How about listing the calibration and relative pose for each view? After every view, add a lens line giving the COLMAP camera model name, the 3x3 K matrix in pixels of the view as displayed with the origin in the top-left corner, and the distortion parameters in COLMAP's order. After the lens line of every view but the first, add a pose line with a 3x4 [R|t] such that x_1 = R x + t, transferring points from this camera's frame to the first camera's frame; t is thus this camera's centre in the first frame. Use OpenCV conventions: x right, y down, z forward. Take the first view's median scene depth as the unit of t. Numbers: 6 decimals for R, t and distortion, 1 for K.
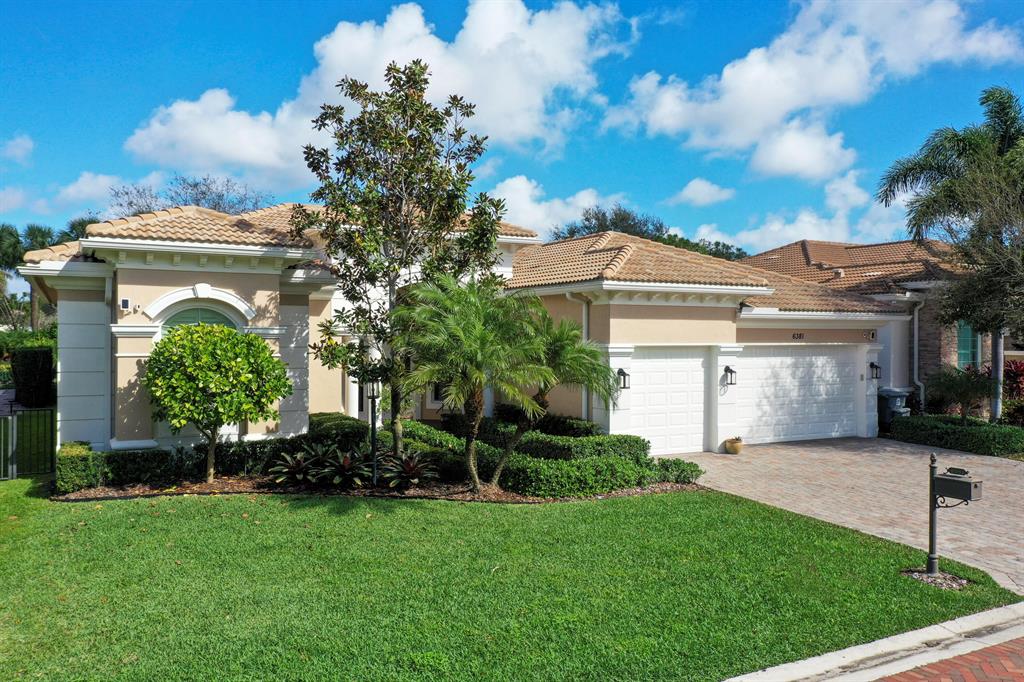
lens RADIAL K [[814.7, 0, 512.0], [0, 814.7, 341.0], [0, 0, 1]] dist [0.004340, 0.000441]
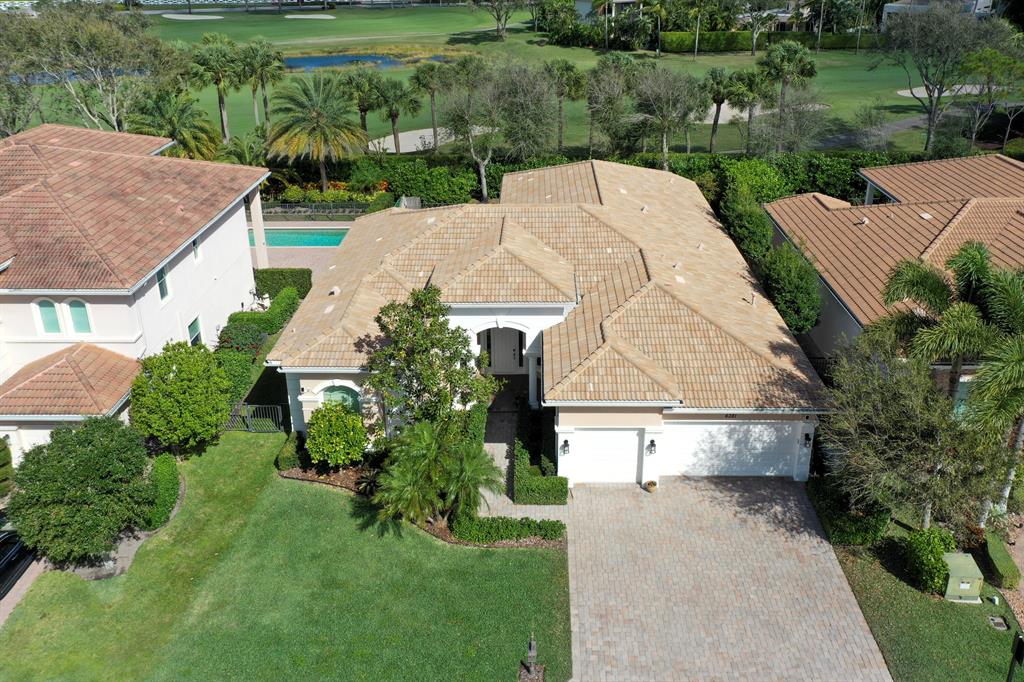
lens RADIAL K [[858.0, 0, 511.7], [0, 858.0, 291.6], [0, 0, 1]] dist [0.006602, 0.002693]
pose [[0.866036, 0.173799, -0.468802, 0.736841], [0.016560, 0.927154, 0.374314, -0.822416], [0.499707, -0.331933, 0.800071, -0.310040]]
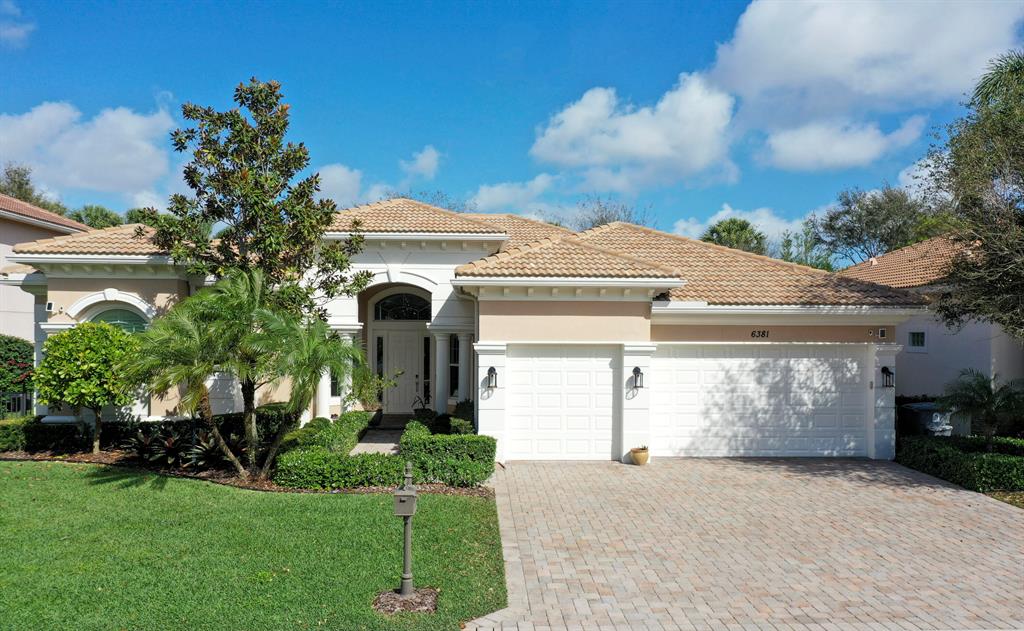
lens RADIAL K [[850.8, 0, 509.4], [0, 850.8, 340.6], [0, 0, 1]] dist [0.011613, 0.010646]
pose [[0.902648, 0.006587, -0.430329, 0.542794], [-0.005550, 0.999978, 0.003665, -0.001104], [0.430343, -0.000920, 0.902665, 0.091524]]
